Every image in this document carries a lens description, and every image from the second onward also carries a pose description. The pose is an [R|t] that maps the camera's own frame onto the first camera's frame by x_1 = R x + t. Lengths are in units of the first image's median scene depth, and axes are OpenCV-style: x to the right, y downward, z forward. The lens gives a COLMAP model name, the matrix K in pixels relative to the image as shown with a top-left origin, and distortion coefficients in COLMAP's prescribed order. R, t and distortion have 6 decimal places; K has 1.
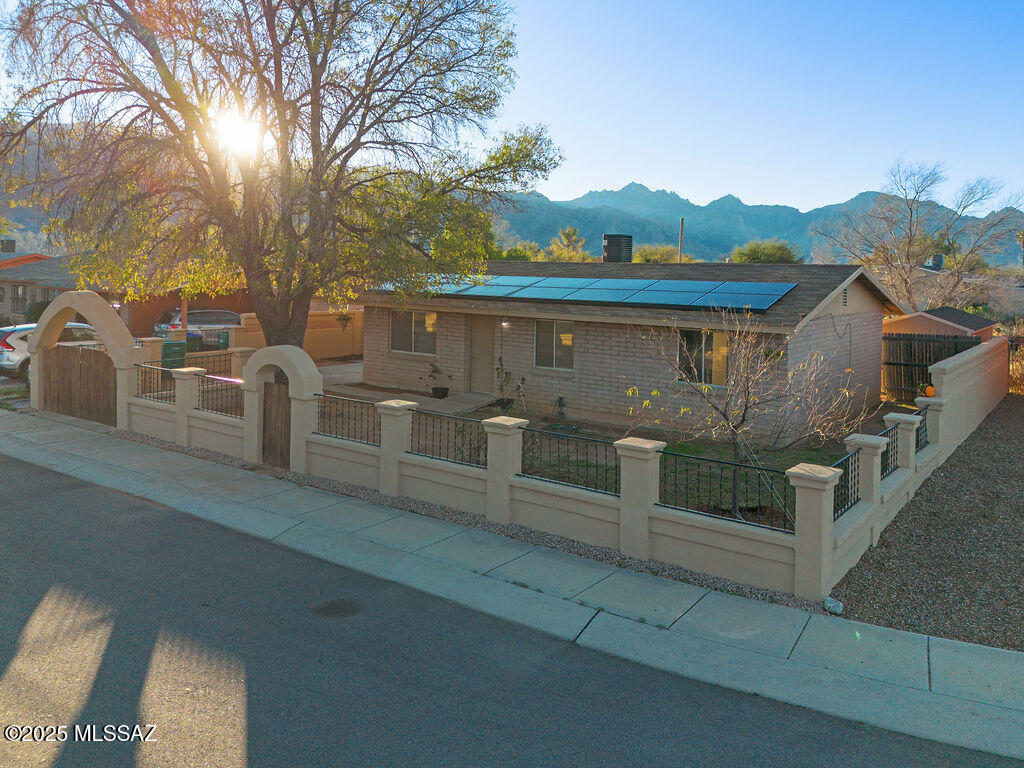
lens RADIAL K [[782.0, 0, 543.3], [0, 782.0, 362.4], [0, 0, 1]] dist [0.063871, -0.056750]
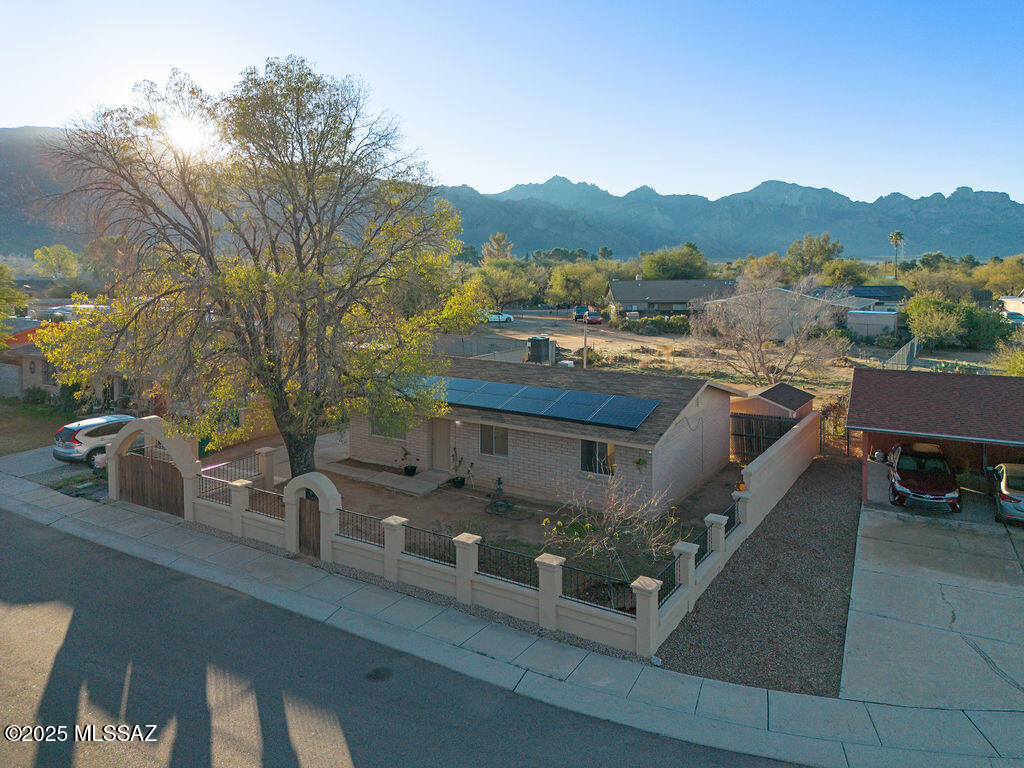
lens RADIAL K [[730.3, 0, 510.1], [0, 730.3, 356.5], [0, 0, 1]] dist [0.061078, -0.045653]
pose [[0.998616, -0.029037, 0.043857, -0.009847], [0.028084, 0.999359, 0.022191, -0.214838], [-0.044474, -0.020929, 0.998791, -0.323626]]
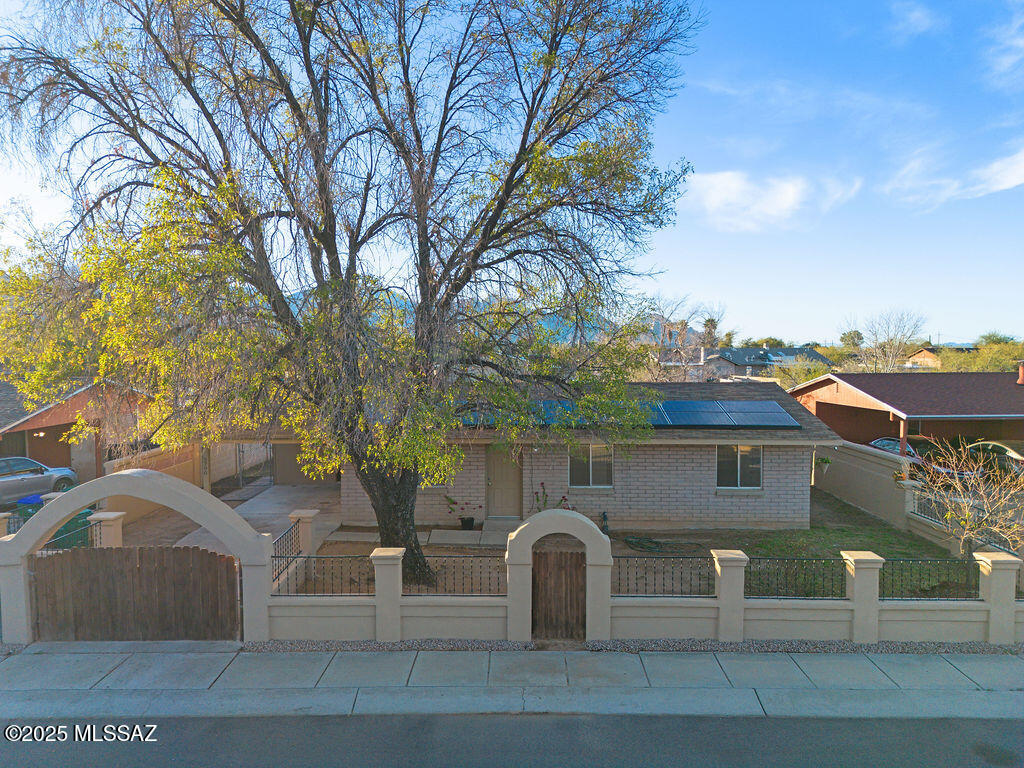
lens RADIAL K [[730.3, 0, 510.1], [0, 730.3, 356.5], [0, 0, 1]] dist [0.061078, -0.045653]
pose [[0.829596, -0.032240, 0.557432, -0.708122], [0.085230, 0.993944, -0.069357, -0.122574], [-0.551821, 0.105049, 0.827320, 0.215207]]
